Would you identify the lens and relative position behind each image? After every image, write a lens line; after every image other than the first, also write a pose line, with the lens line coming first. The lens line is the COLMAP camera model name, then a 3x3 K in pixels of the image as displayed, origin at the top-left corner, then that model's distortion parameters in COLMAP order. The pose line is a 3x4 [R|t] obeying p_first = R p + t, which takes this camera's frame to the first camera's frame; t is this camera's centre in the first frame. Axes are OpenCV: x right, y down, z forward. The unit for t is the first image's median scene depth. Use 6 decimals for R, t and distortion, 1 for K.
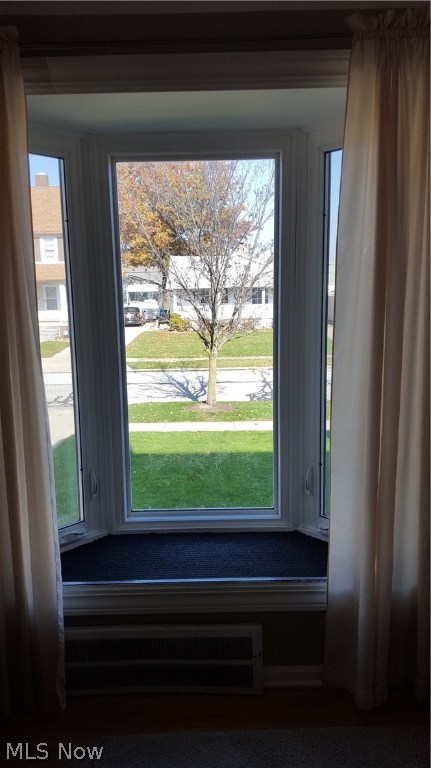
lens RADIAL K [[575.0, 0, 199.8], [0, 575.0, 382.0], [0, 0, 1]] dist [0.208025, -0.360345]
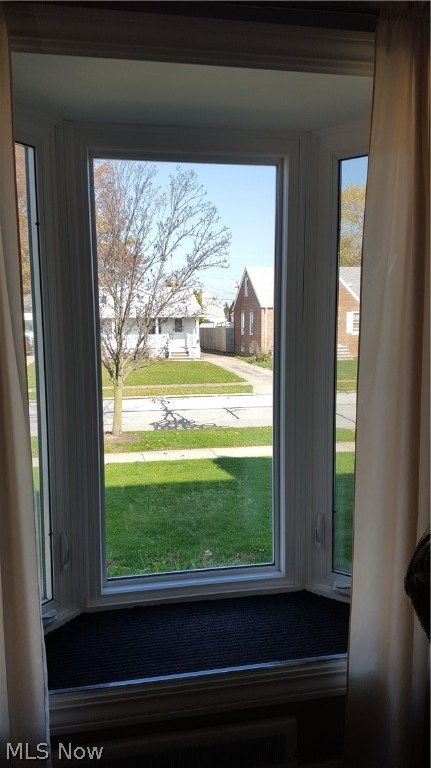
lens RADIAL K [[565.4, 0, 201.1], [0, 565.4, 385.4], [0, 0, 1]] dist [0.171597, -0.273361]
pose [[0.982728, -0.010770, 0.184744, -0.139029], [0.018836, 0.998942, -0.041963, -0.014905], [-0.184097, 0.044718, 0.981890, 0.175032]]
